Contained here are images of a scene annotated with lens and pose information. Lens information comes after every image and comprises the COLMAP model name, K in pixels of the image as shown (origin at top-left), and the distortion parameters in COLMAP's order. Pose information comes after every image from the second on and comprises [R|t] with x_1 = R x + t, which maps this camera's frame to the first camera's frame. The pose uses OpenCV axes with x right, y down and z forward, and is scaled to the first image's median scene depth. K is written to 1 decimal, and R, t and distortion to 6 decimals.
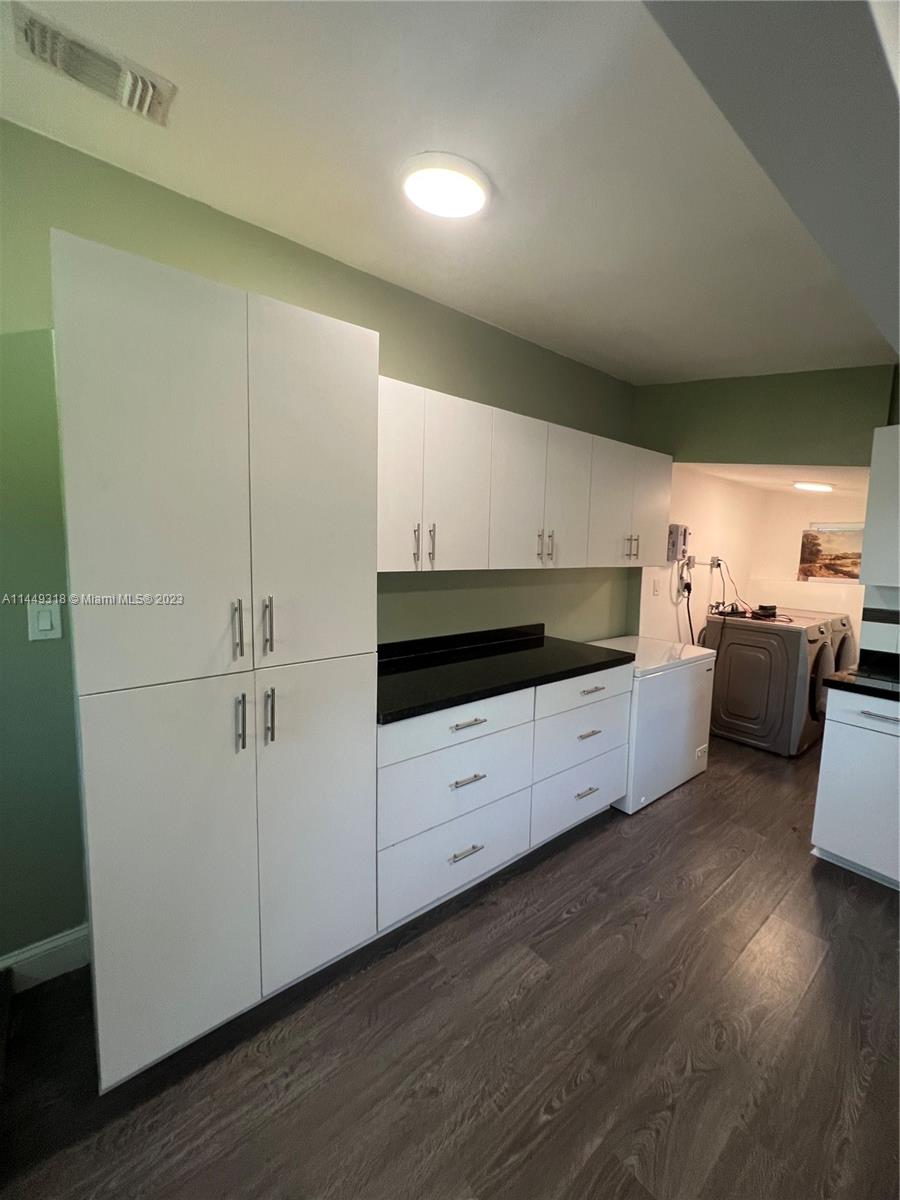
lens RADIAL K [[481.0, 0, 451.6], [0, 481.0, 593.9], [0, 0, 1]] dist [-0.002870, 0.000054]
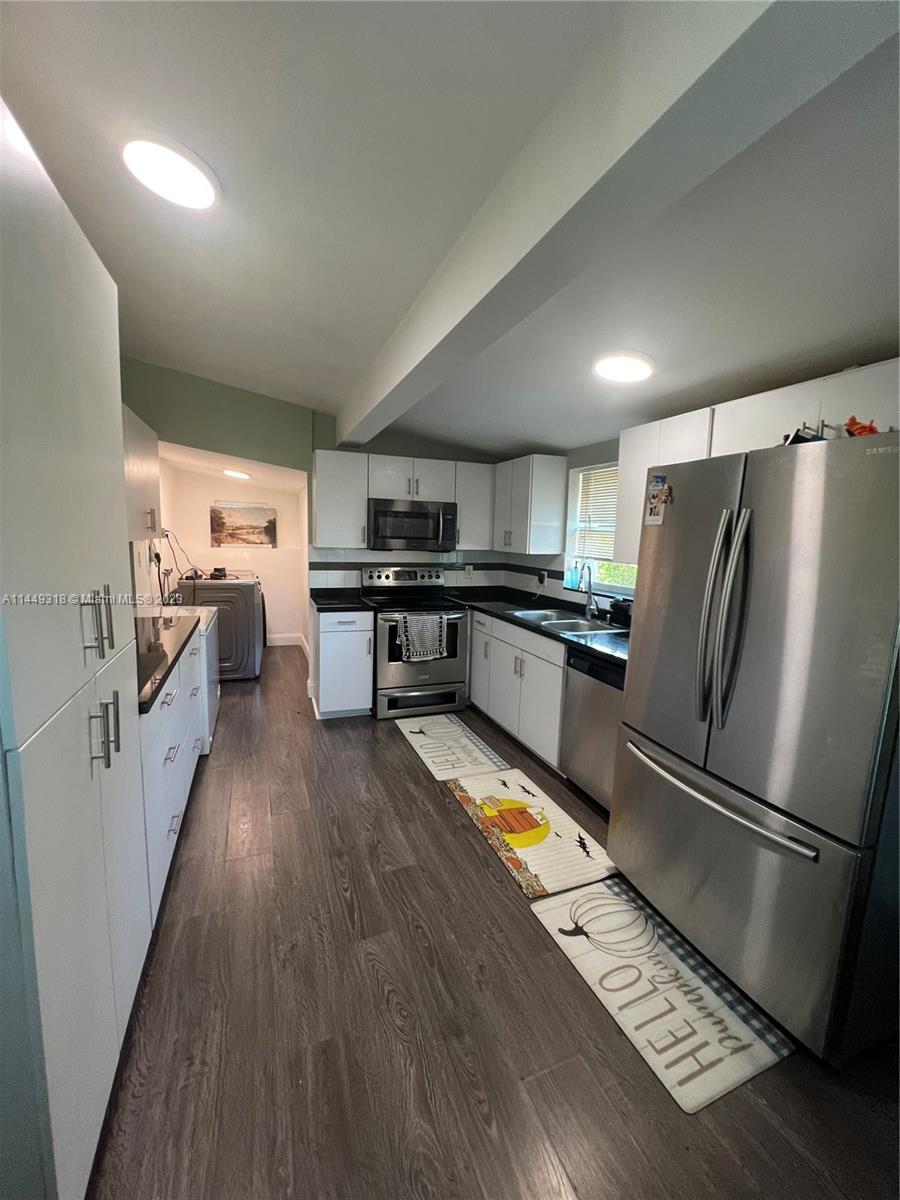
lens RADIAL K [[481.0, 0, 451.6], [0, 481.0, 593.9], [0, 0, 1]] dist [-0.002870, 0.000054]
pose [[0.296052, -0.130424, 0.946226, -0.346850], [0.066531, 0.991044, 0.115786, -0.013085], [-0.952852, 0.028675, 0.302077, 0.056203]]
